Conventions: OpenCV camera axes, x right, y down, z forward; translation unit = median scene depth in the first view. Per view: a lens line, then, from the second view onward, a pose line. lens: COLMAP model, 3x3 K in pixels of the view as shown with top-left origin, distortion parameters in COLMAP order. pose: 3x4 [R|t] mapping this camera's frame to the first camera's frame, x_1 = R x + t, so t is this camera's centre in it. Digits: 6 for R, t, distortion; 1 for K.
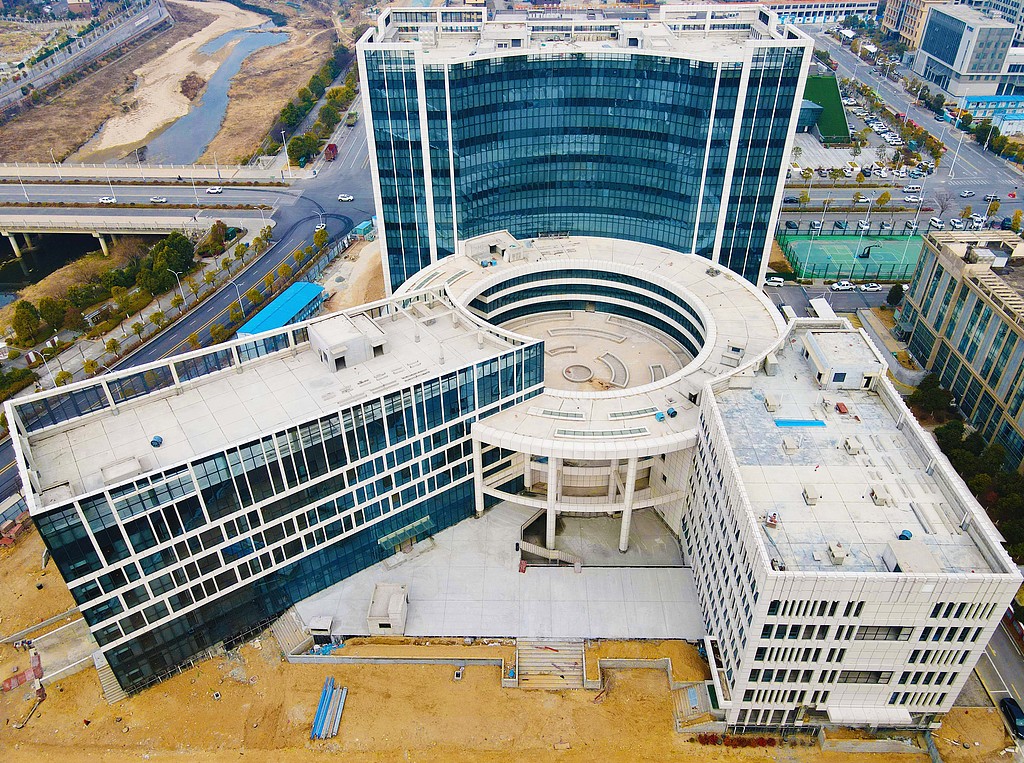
lens RADIAL K [[753.4, 0, 510.7], [0, 753.4, 378.4], [0, 0, 1]] dist [0.035481, 0.000797]
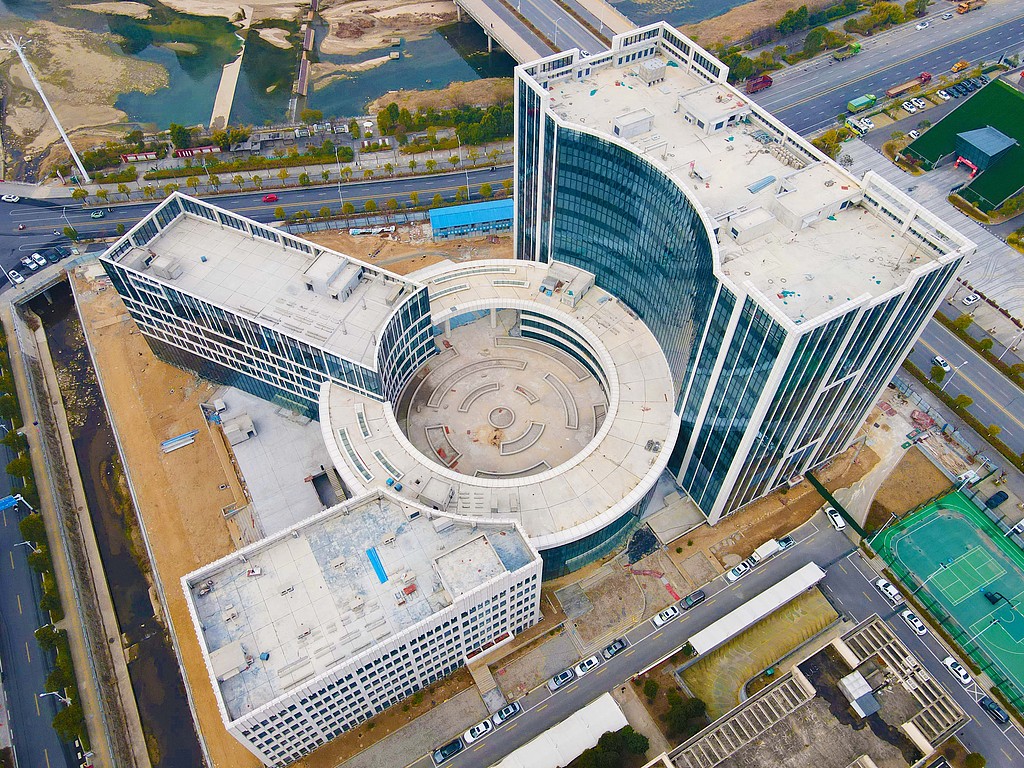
lens RADIAL K [[753.4, 0, 510.4], [0, 753.4, 386.8], [0, 0, 1]] dist [0.035481, 0.000797]
pose [[0.502092, 0.691413, -0.519472, 0.572693], [-0.498840, 0.722221, 0.479120, -0.517182], [0.706443, 0.018571, 0.707526, 0.184844]]
